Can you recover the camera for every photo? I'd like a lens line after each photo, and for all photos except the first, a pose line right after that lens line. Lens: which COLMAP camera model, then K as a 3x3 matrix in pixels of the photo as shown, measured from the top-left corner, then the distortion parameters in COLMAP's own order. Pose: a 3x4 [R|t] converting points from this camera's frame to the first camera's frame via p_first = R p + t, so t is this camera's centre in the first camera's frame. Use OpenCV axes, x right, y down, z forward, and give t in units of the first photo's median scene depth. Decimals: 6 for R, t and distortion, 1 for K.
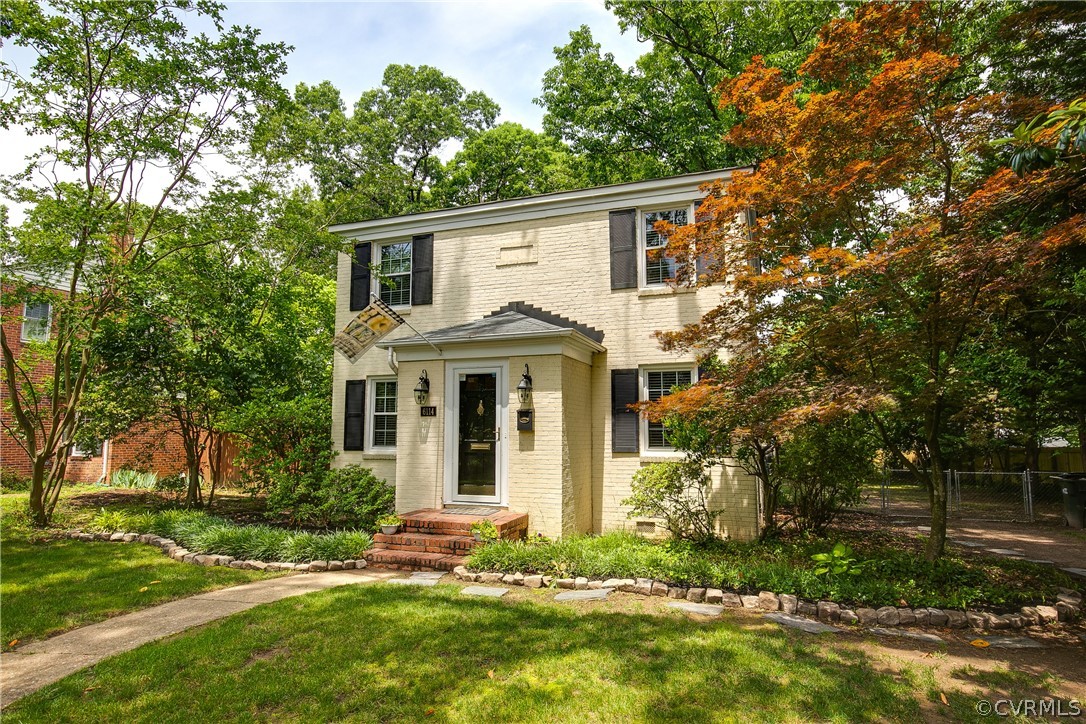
lens RADIAL K [[620.2, 0, 543.0], [0, 620.2, 362.0], [0, 0, 1]] dist [-0.006368, -0.001865]
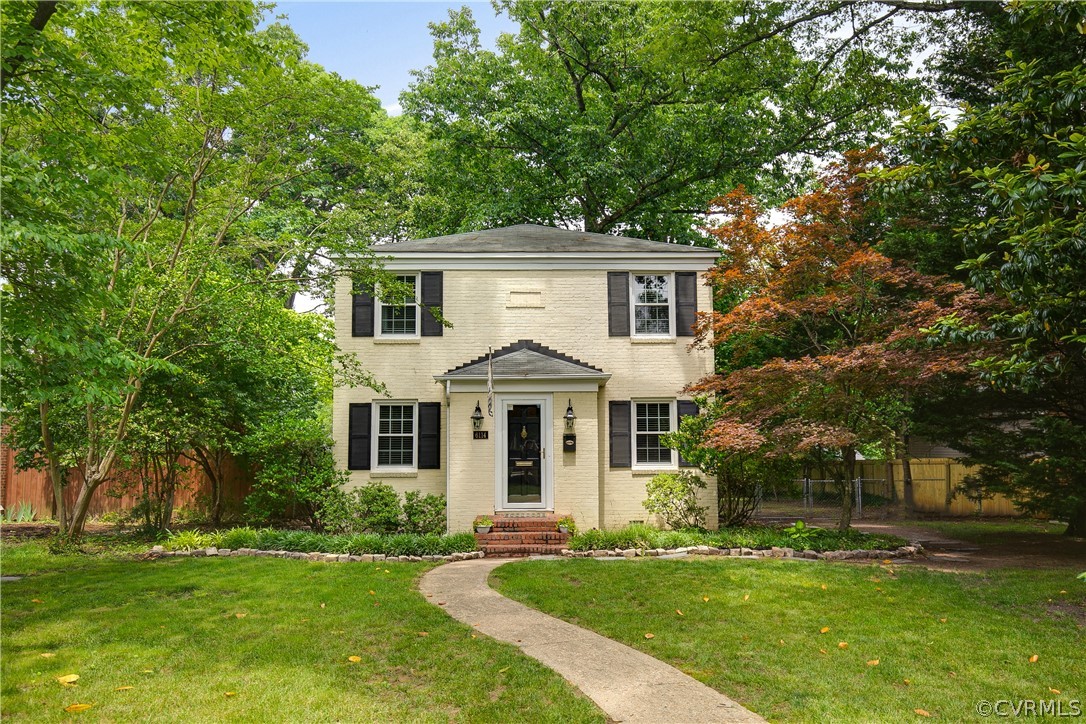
lens RADIAL K [[821.4, 0, 543.0], [0, 821.4, 362.0], [0, 0, 1]] dist [0.003058, 0.001593]
pose [[0.935459, 0.029235, 0.352224, -0.608509], [-0.033433, 0.999424, 0.005839, -0.071668], [-0.351850, -0.017238, 0.935898, -0.504426]]
